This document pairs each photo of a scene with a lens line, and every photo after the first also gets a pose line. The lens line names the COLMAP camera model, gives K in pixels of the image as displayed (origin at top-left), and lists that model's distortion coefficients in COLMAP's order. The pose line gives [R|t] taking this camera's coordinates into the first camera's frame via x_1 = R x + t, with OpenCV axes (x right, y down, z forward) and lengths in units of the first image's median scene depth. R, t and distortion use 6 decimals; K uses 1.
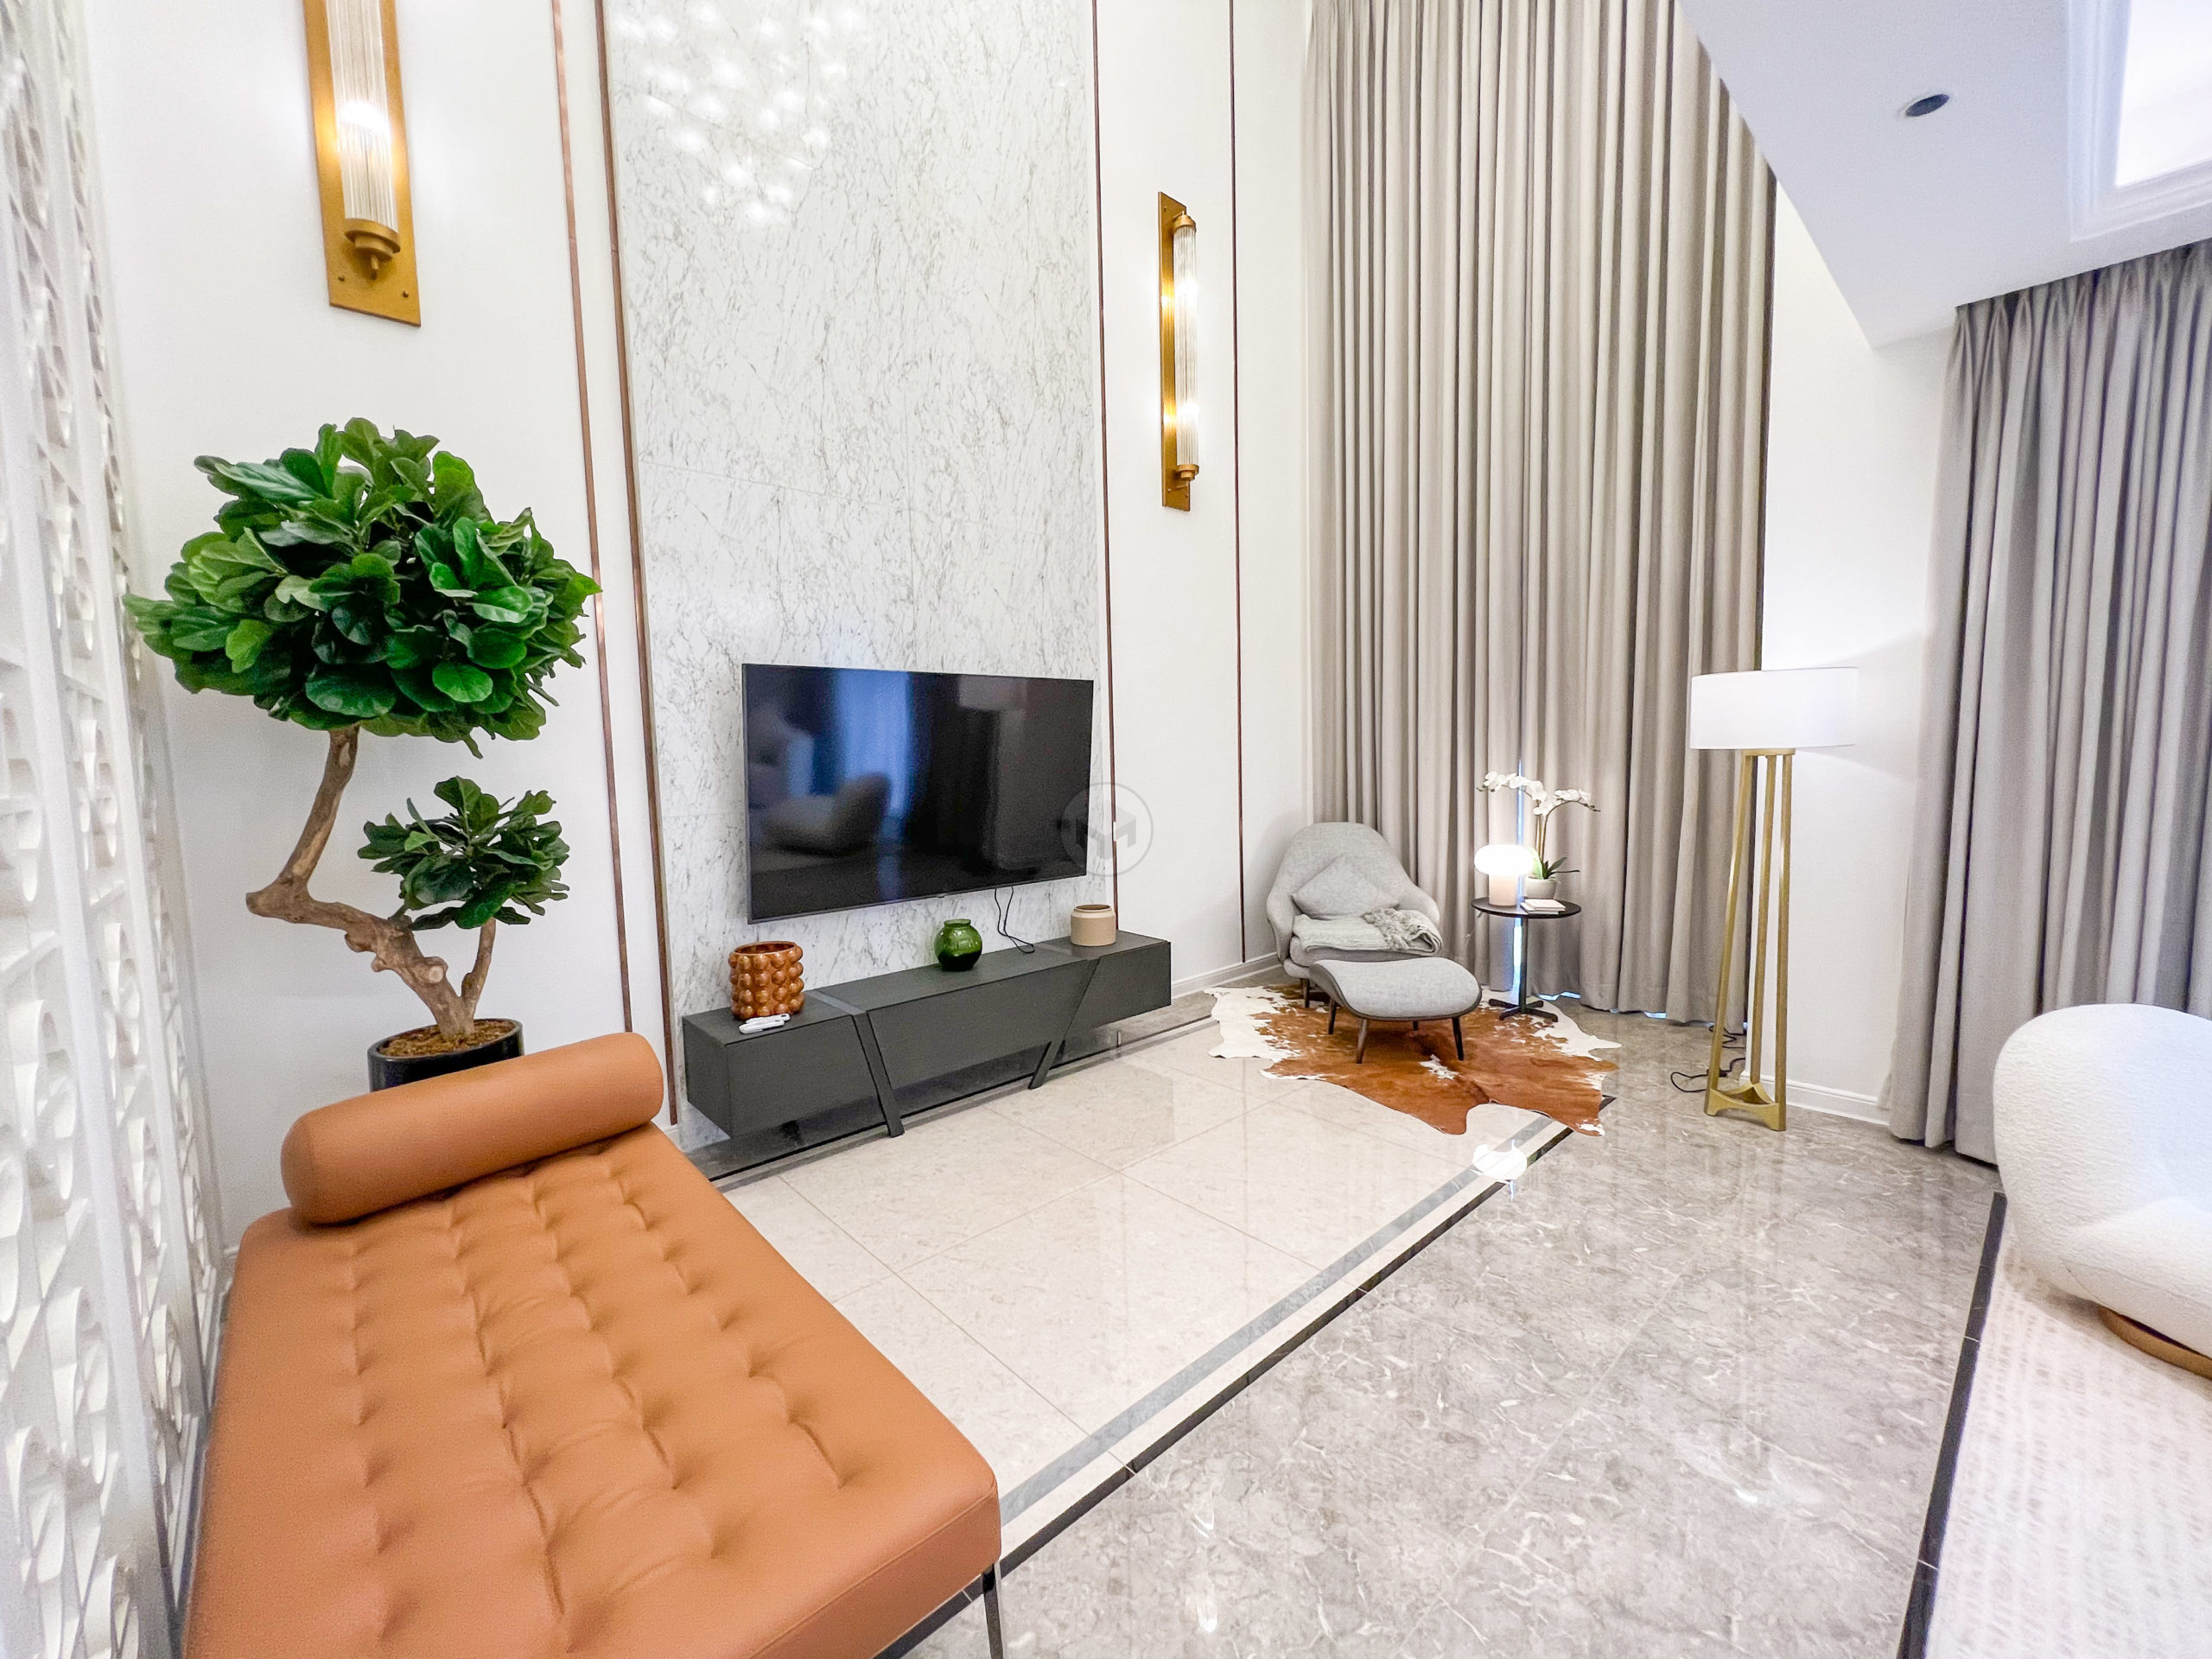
lens RADIAL K [[894.1, 0, 1106.0], [0, 894.1, 829.5], [0, 0, 1]] dist [-0.001181, -0.000083]
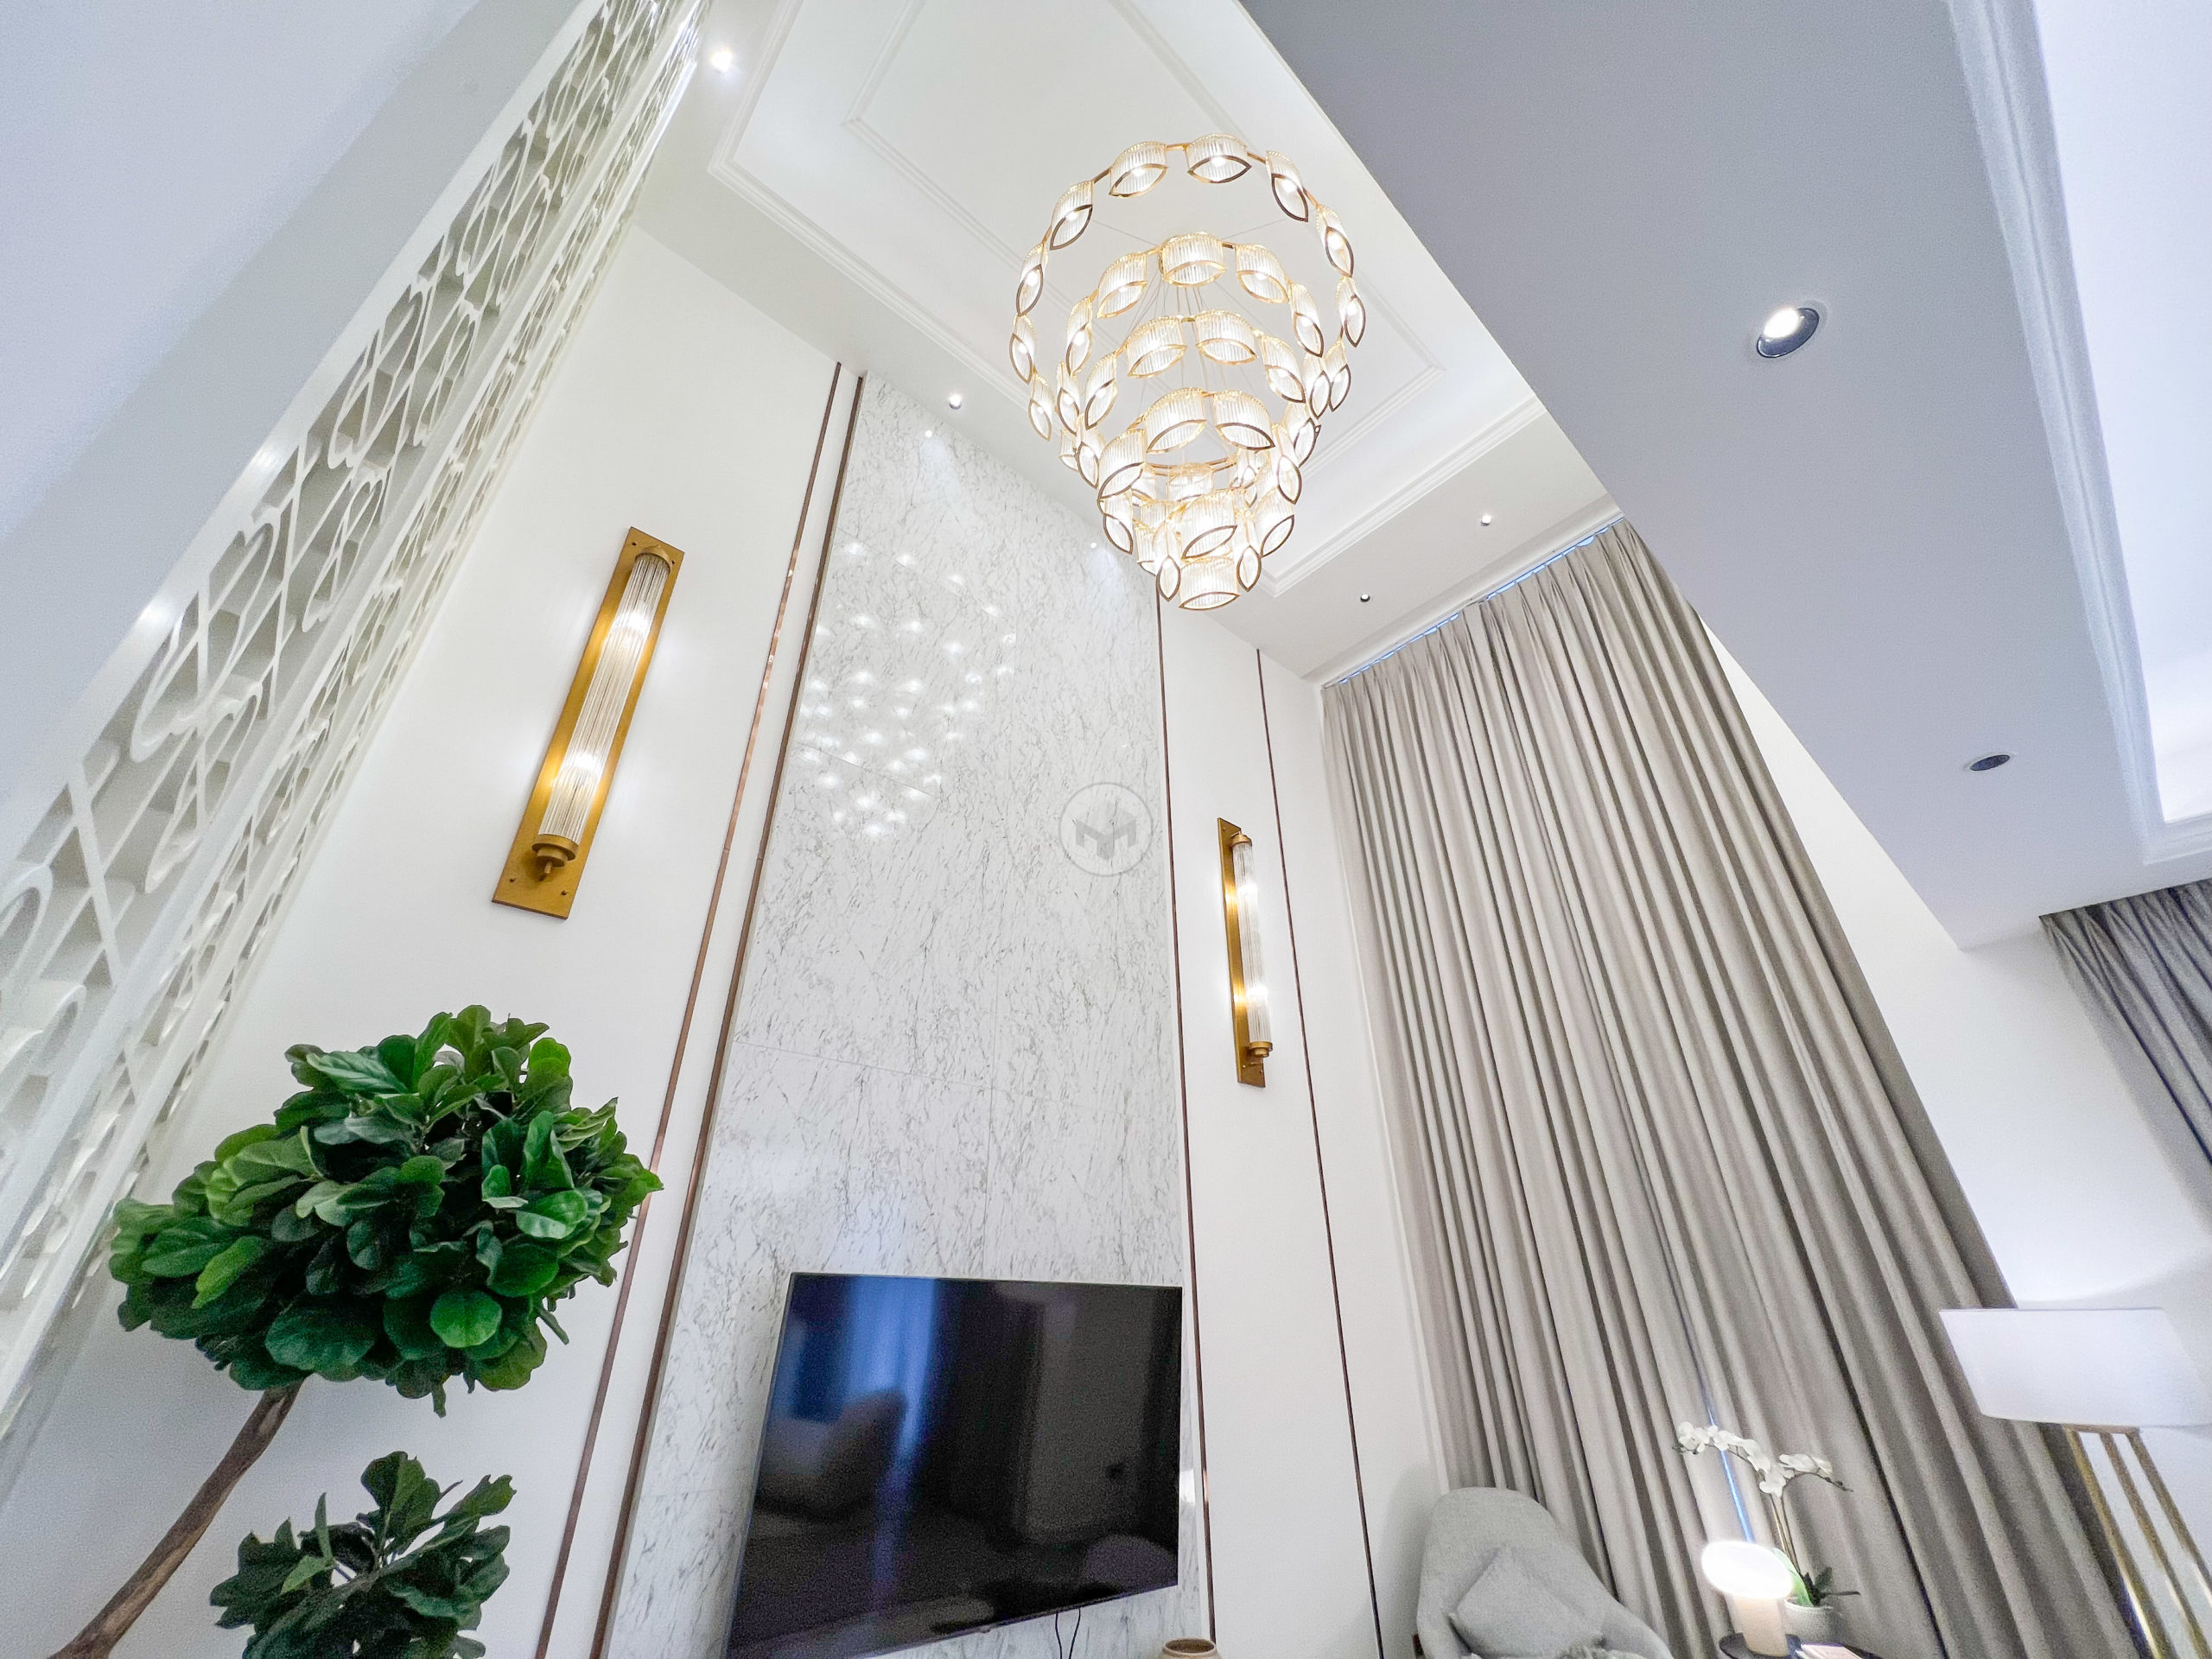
lens RADIAL K [[891.5, 0, 1106.0], [0, 891.5, 829.5], [0, 0, 1]] dist [-0.001142, 0.000252]
pose [[0.999610, 0.007831, -0.026818, -0.085739], [-0.021667, 0.823281, -0.567220, -0.055728], [0.017637, 0.567580, 0.823129, 0.070786]]
